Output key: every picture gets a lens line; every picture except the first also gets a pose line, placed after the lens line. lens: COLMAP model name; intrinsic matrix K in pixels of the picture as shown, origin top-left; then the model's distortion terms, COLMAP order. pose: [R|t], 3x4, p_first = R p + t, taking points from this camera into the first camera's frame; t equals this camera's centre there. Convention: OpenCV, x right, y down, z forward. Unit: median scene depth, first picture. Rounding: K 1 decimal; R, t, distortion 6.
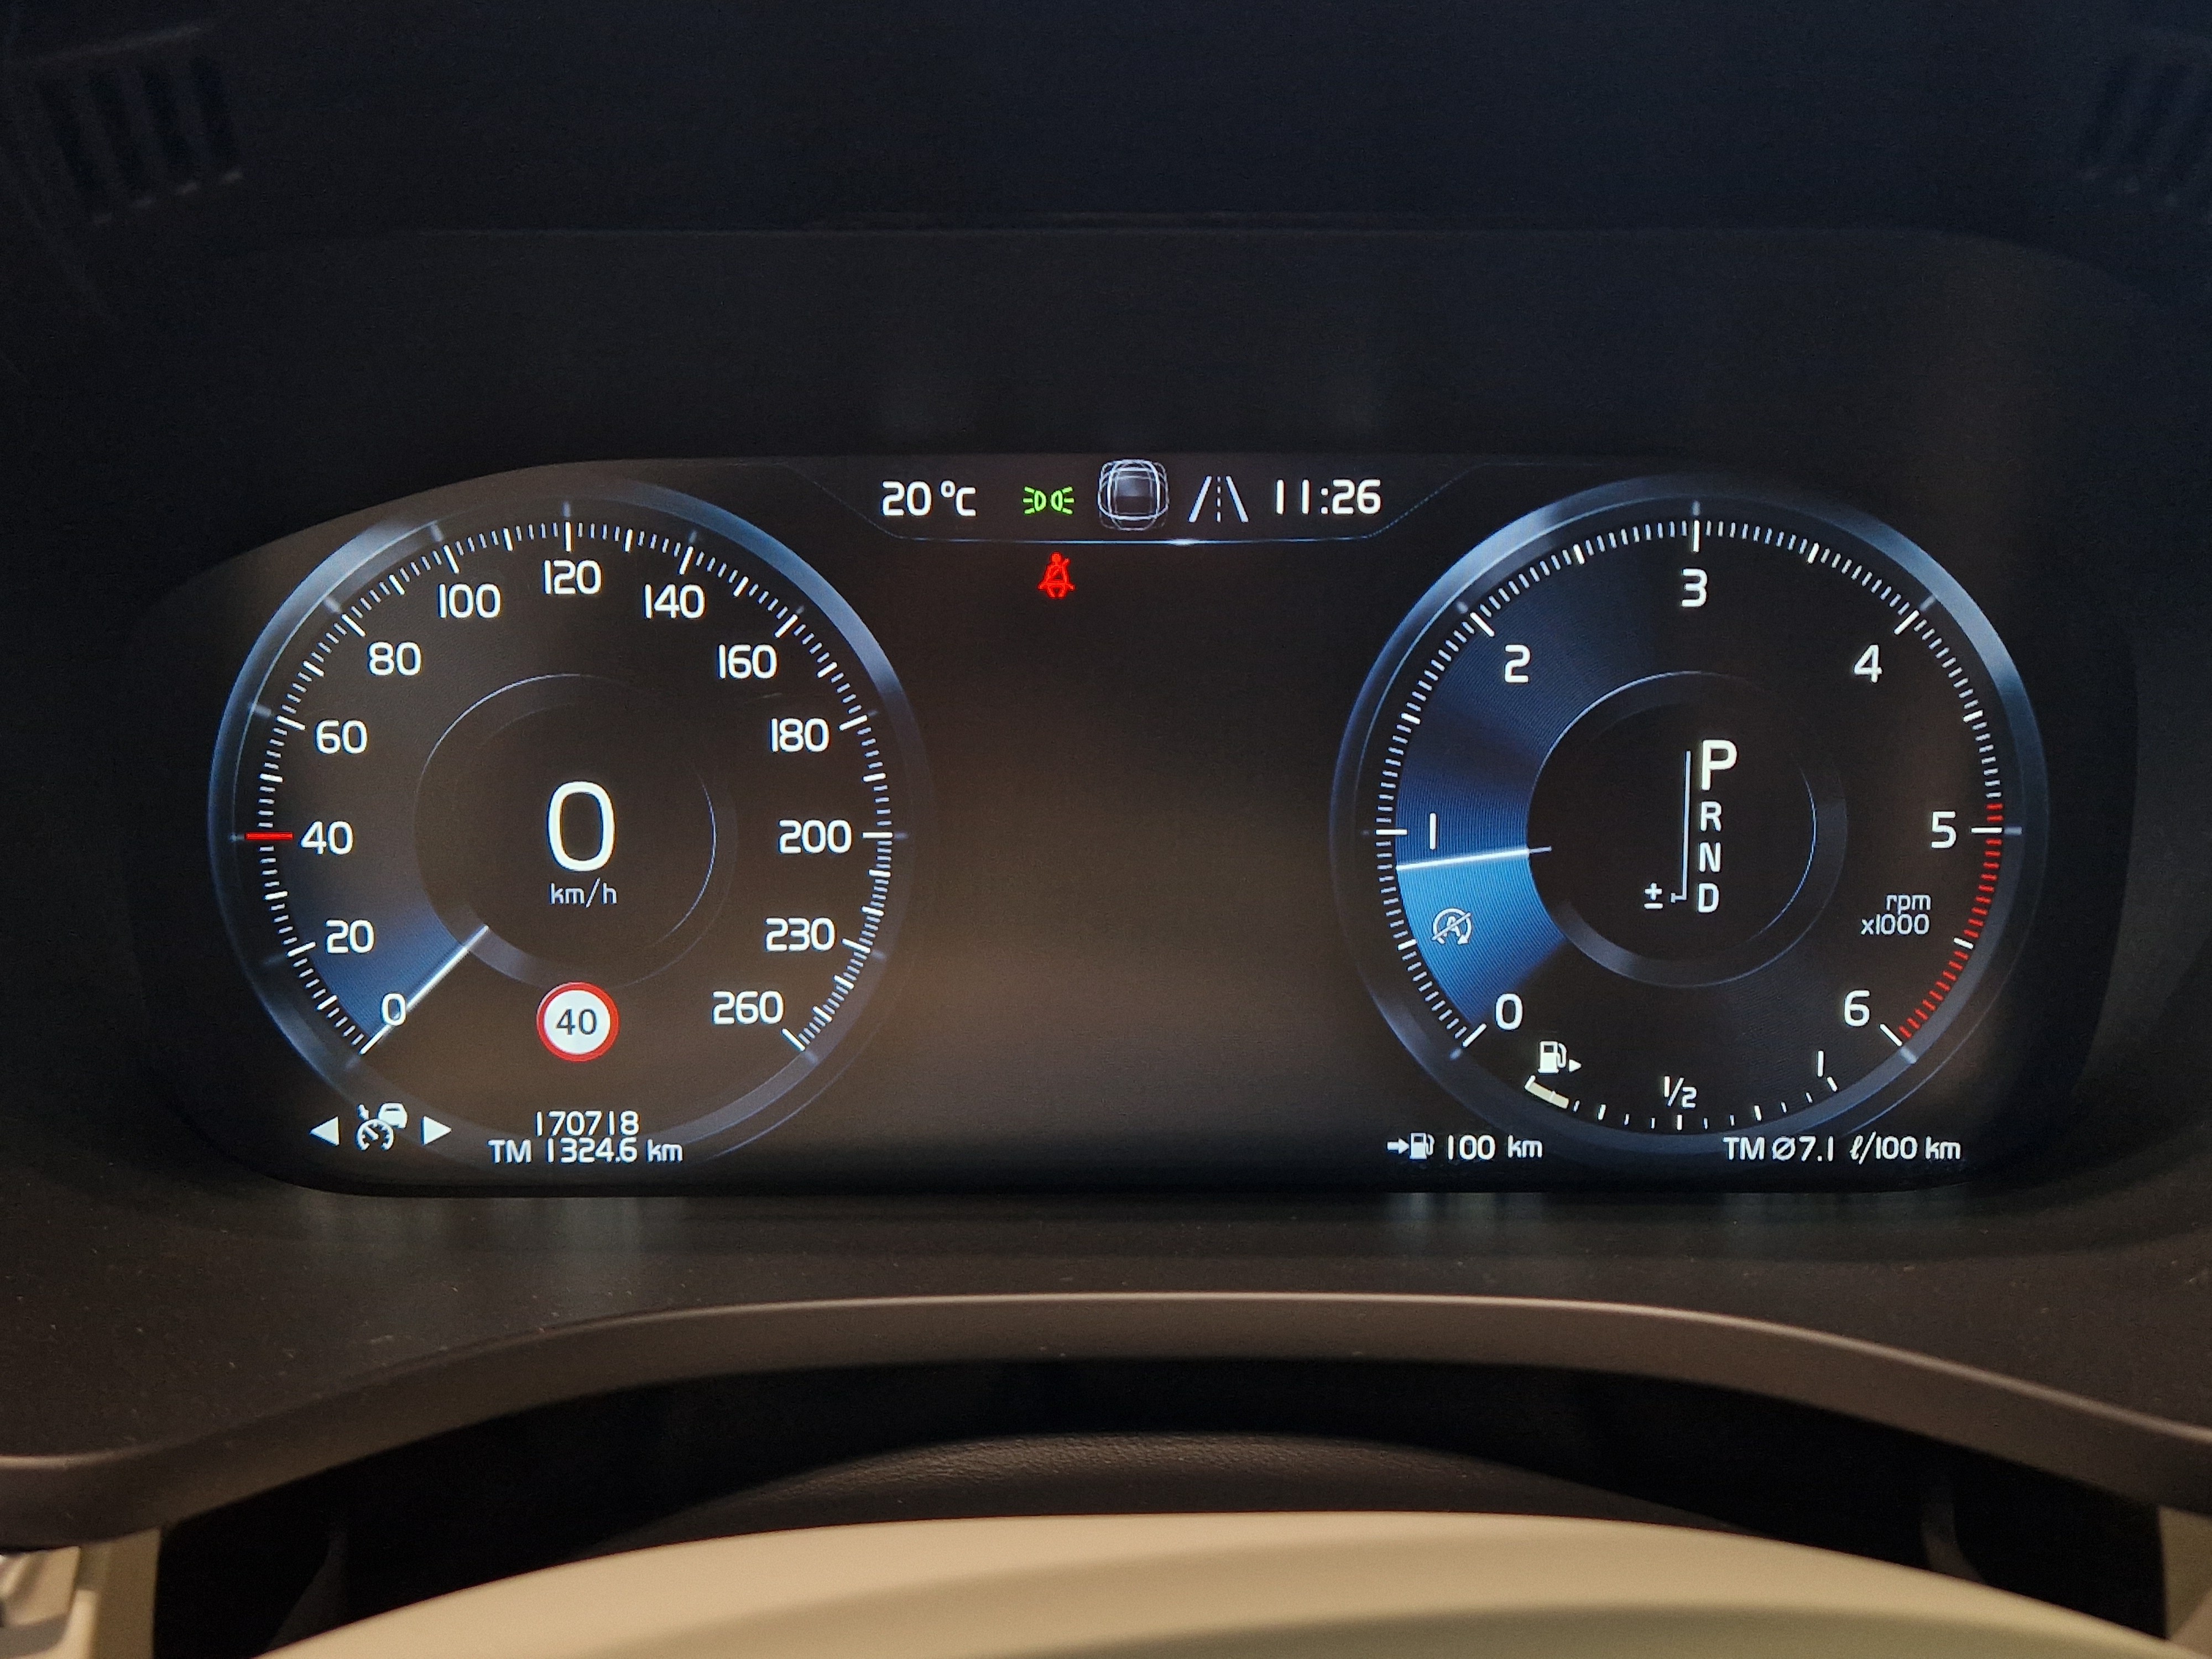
lens RADIAL K [[1200.9, 0, 1178.2], [0, 1200.9, 807.5], [0, 0, 1]] dist [0.030029, -0.027923]
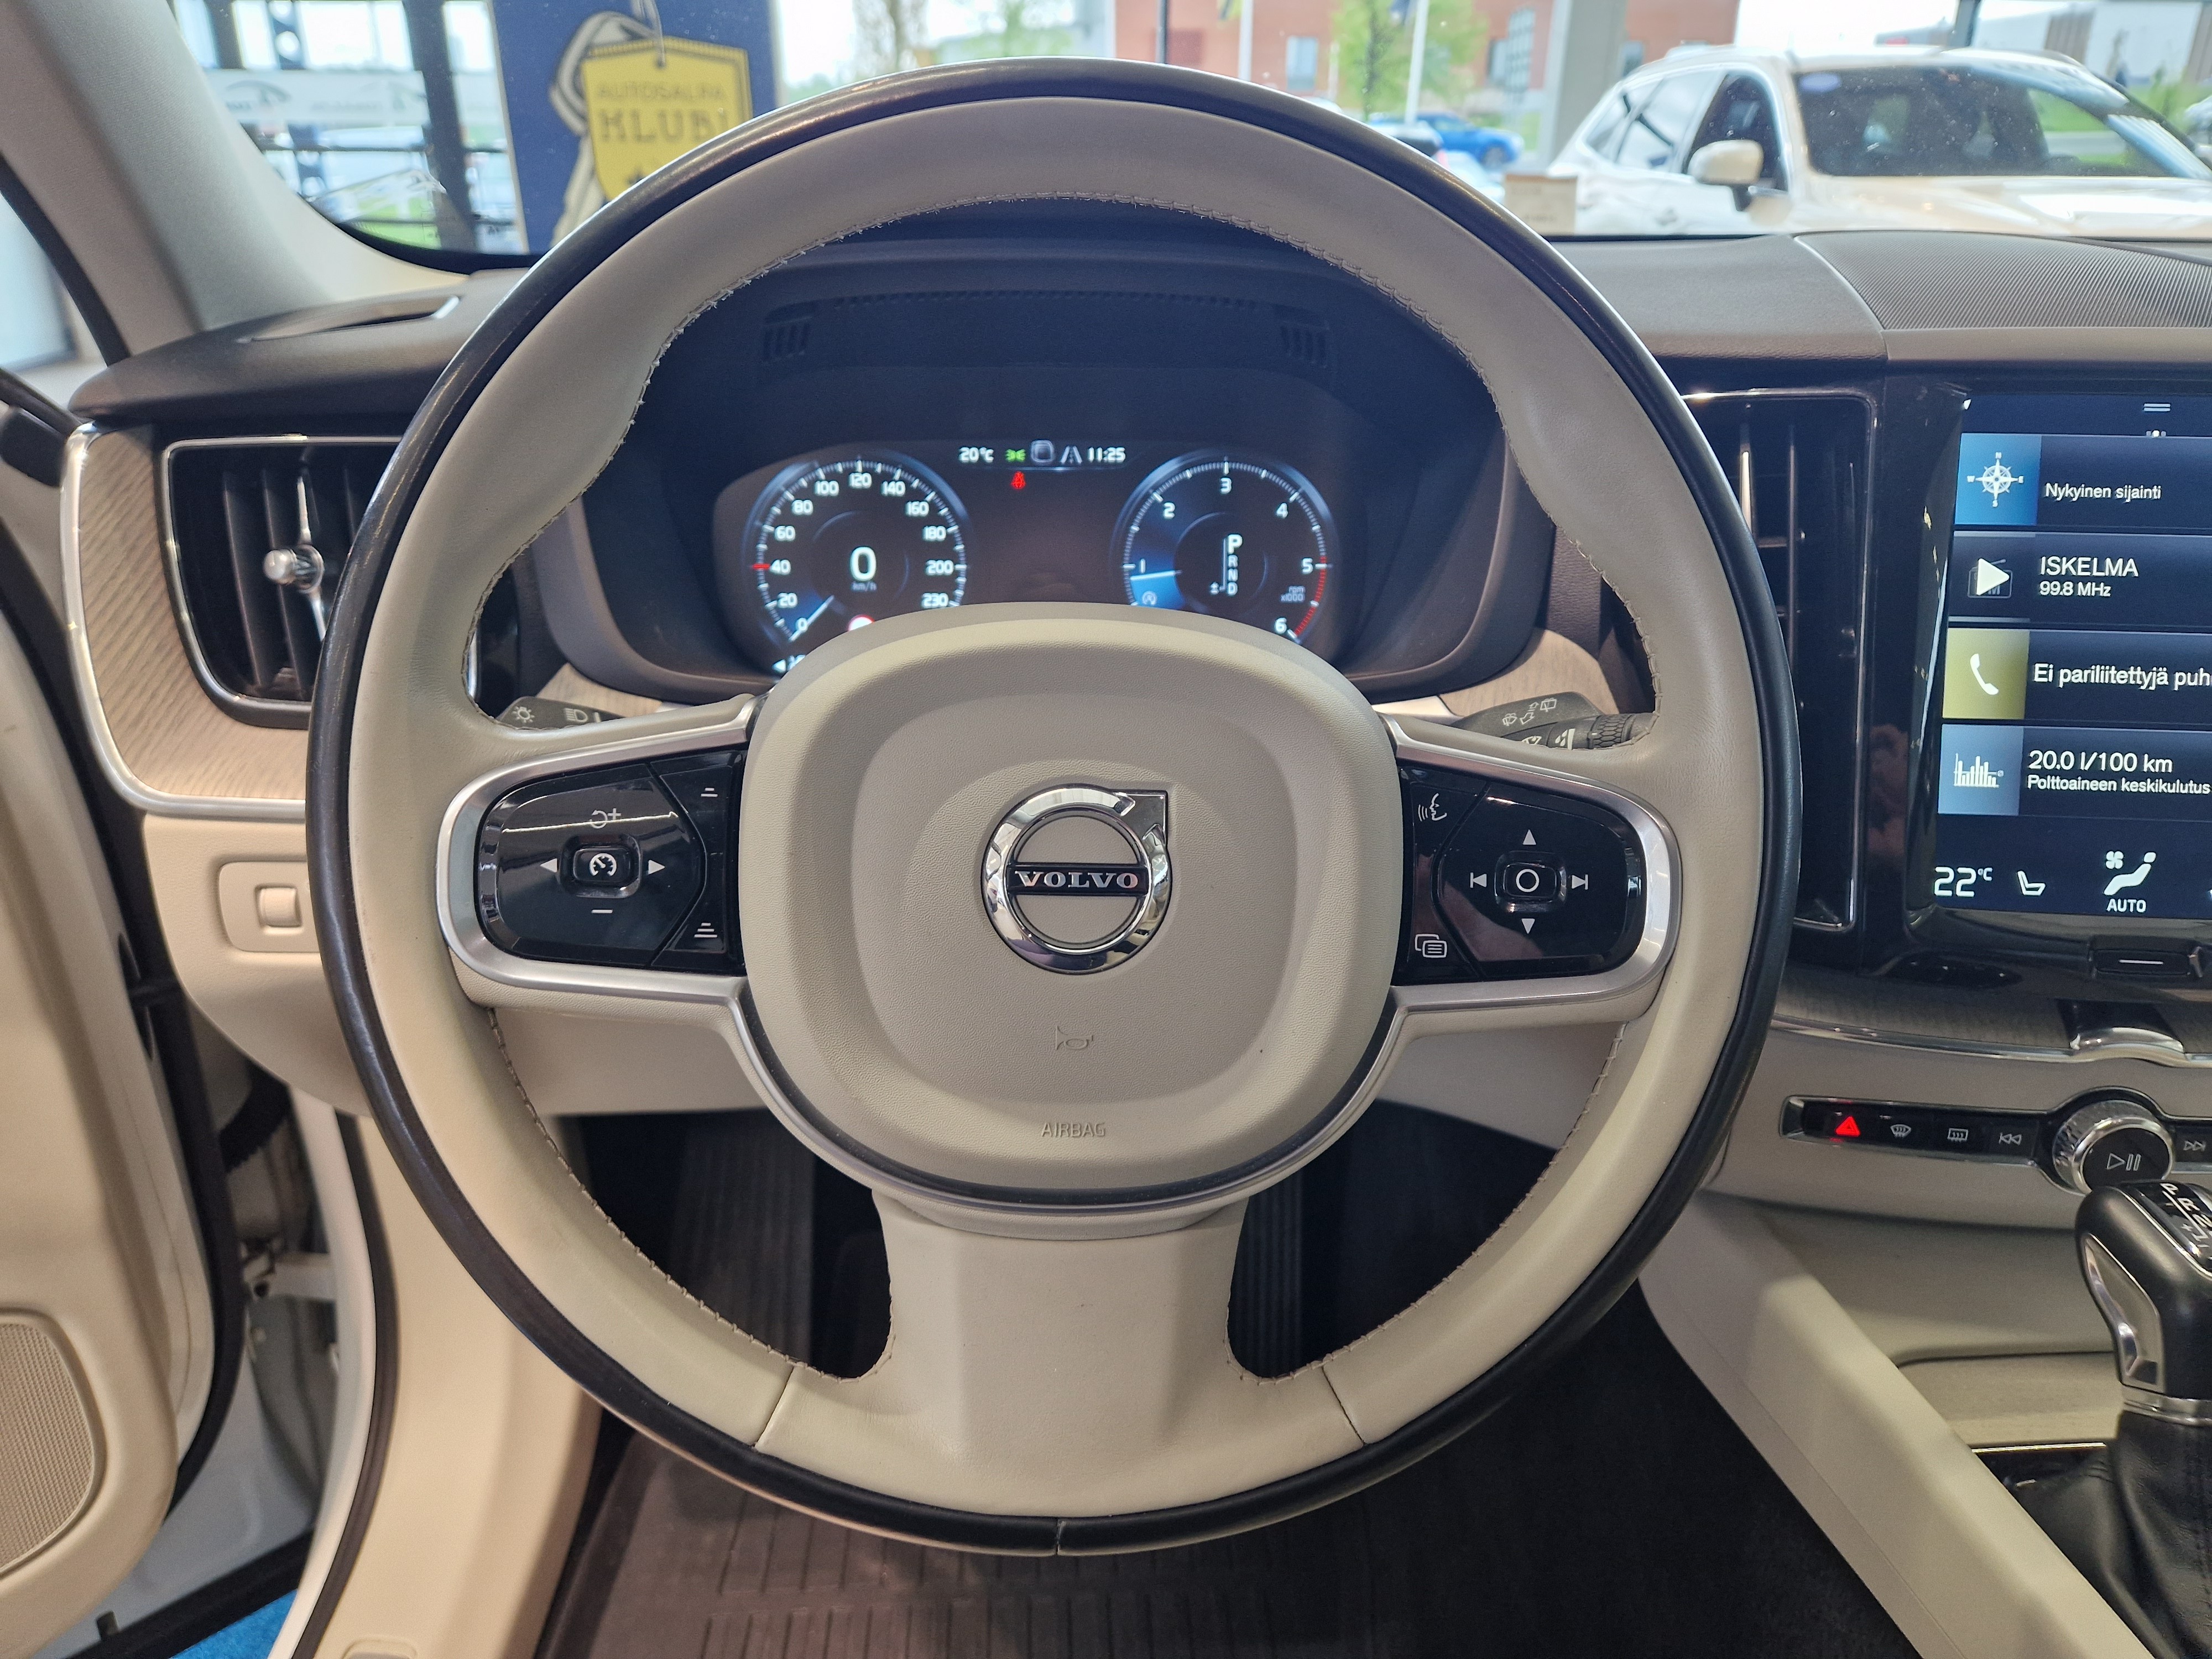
lens RADIAL K [[1479.8, 0, 1106.0], [0, 1479.8, 829.5], [0, 0, 1]] dist [0.094532, -0.080535]
pose [[0.997235, -0.013670, 0.073050, -0.167267], [0.007652, 0.996600, 0.082035, 0.380654], [-0.073923, -0.081249, 0.993949, -2.831184]]
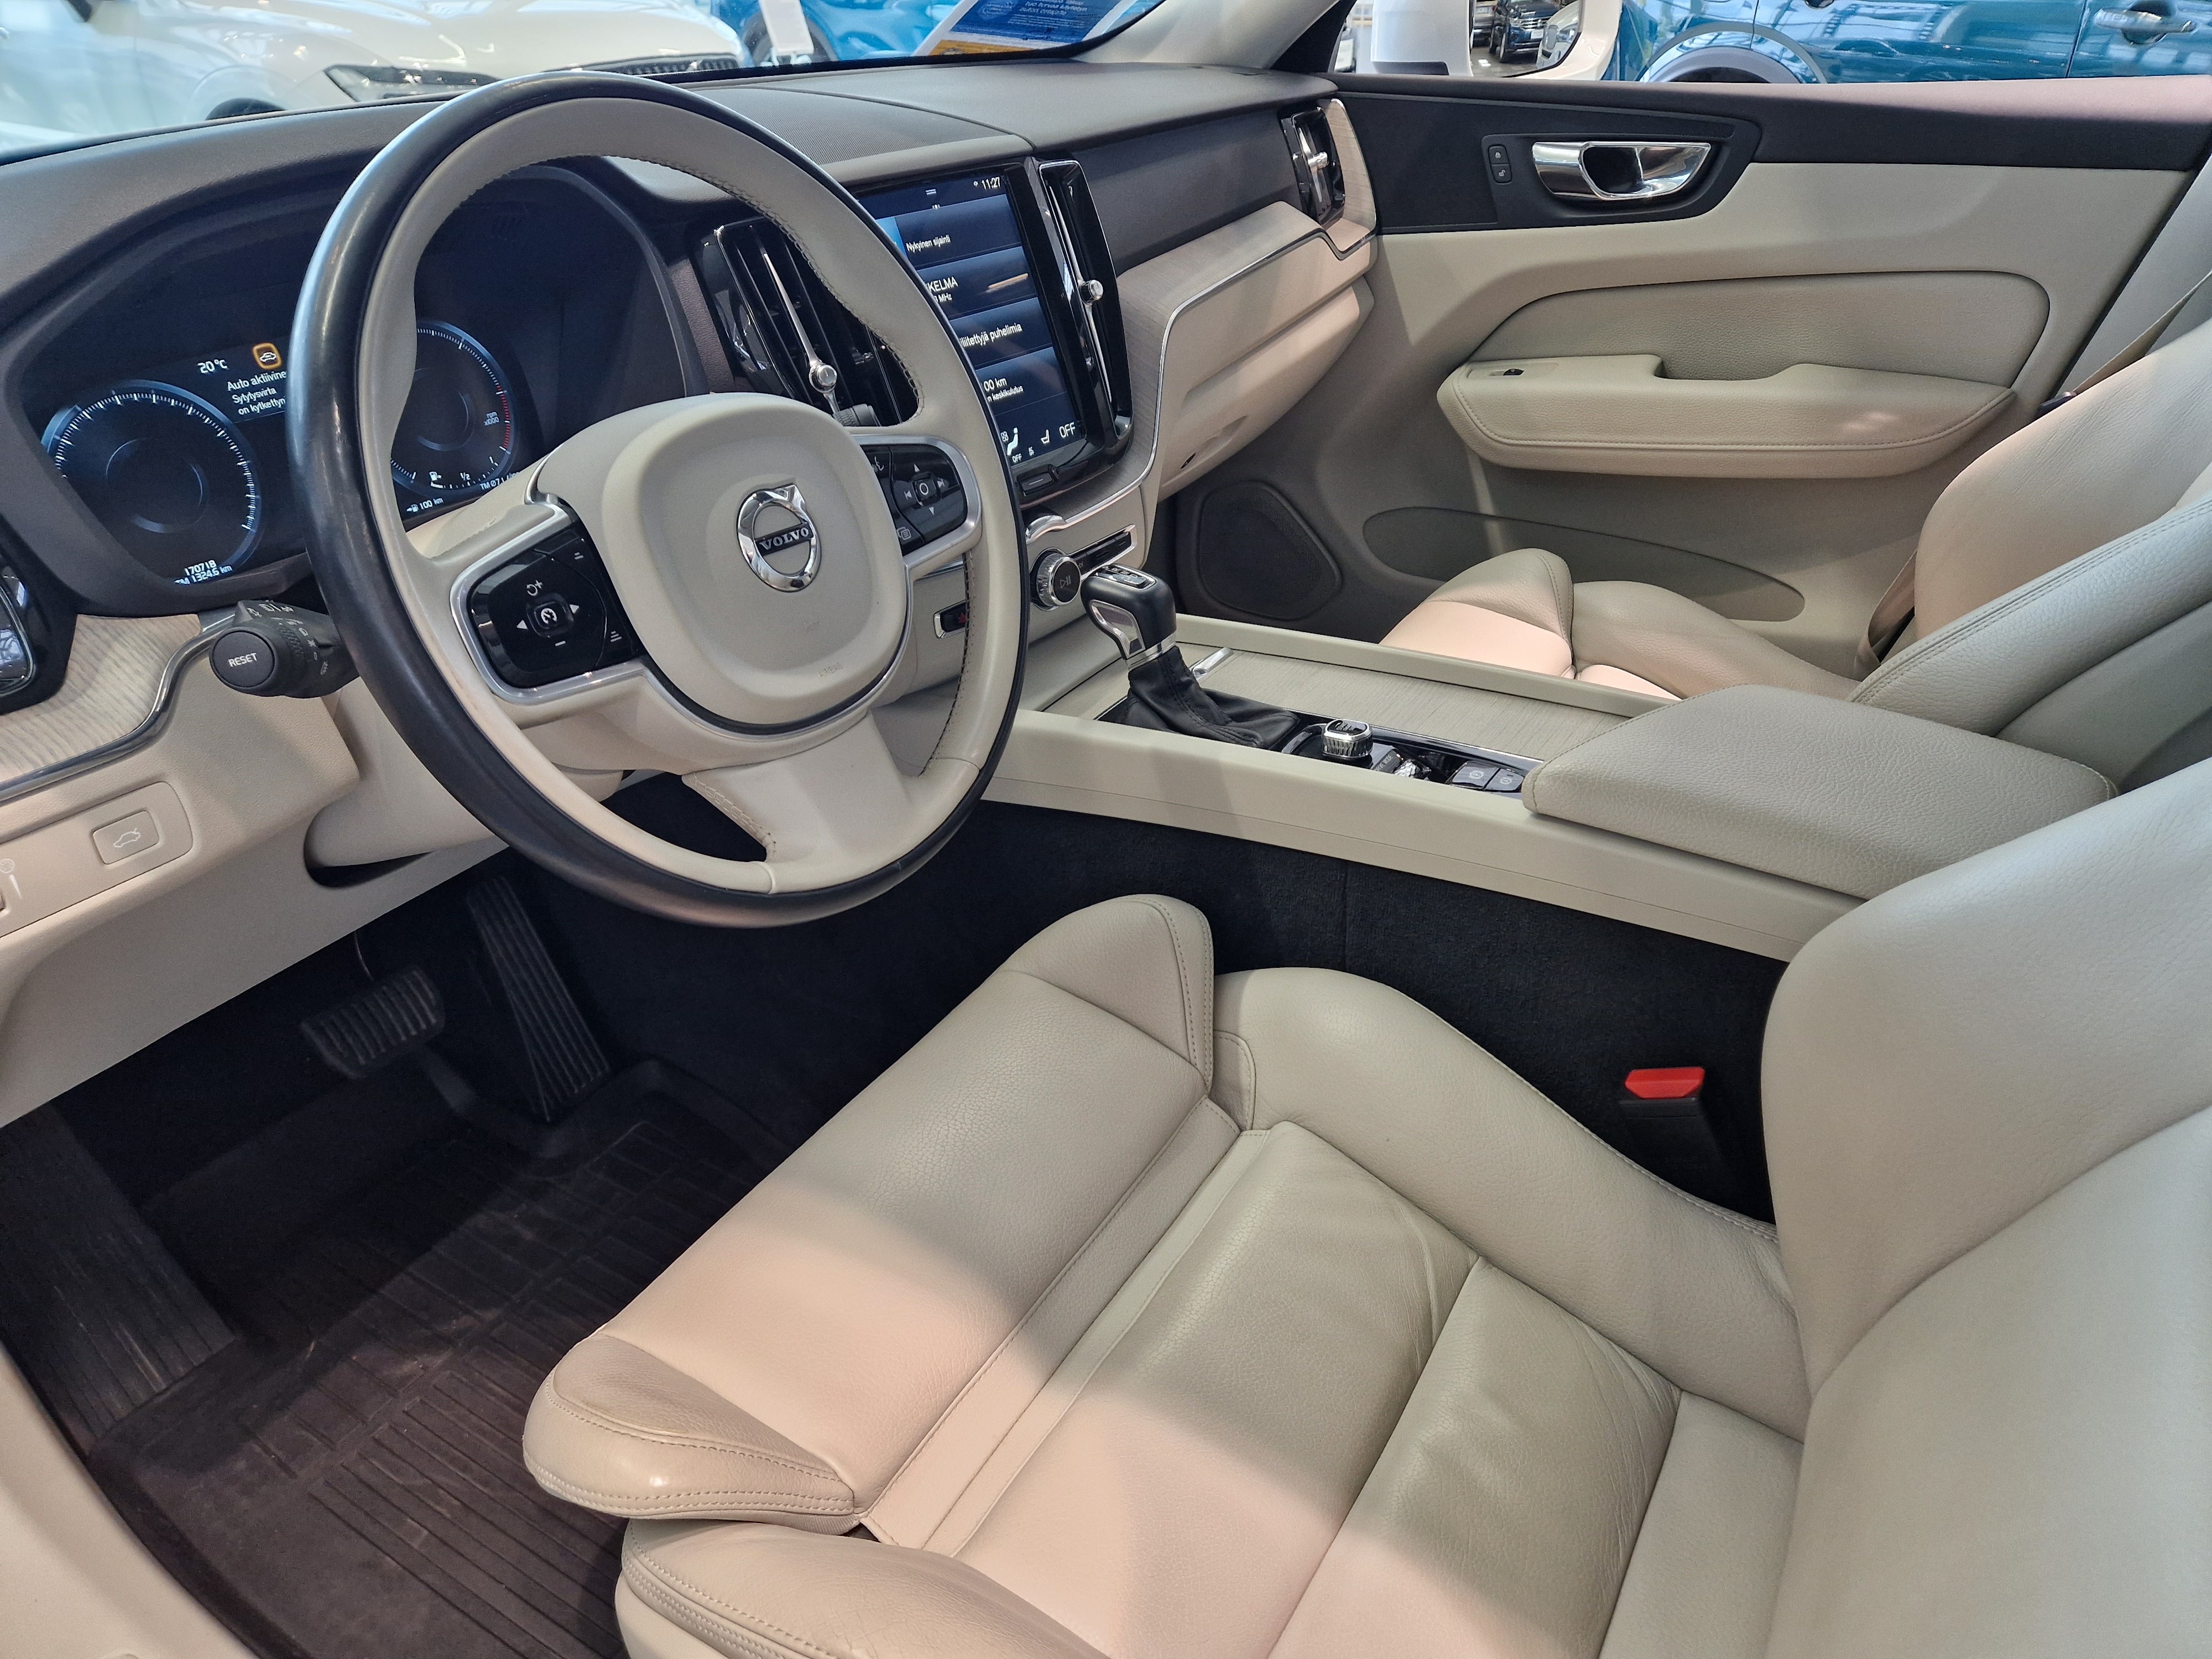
lens RADIAL K [[1477.4, 0, 1096.7], [0, 1477.4, 828.9], [0, 0, 1]] dist [0.108900, -0.085305]
pose [[0.540589, -0.443007, 0.715199, -2.610863], [0.300446, 0.895725, 0.327733, 0.280541], [-0.785809, 0.037709, 0.617318, -3.778157]]
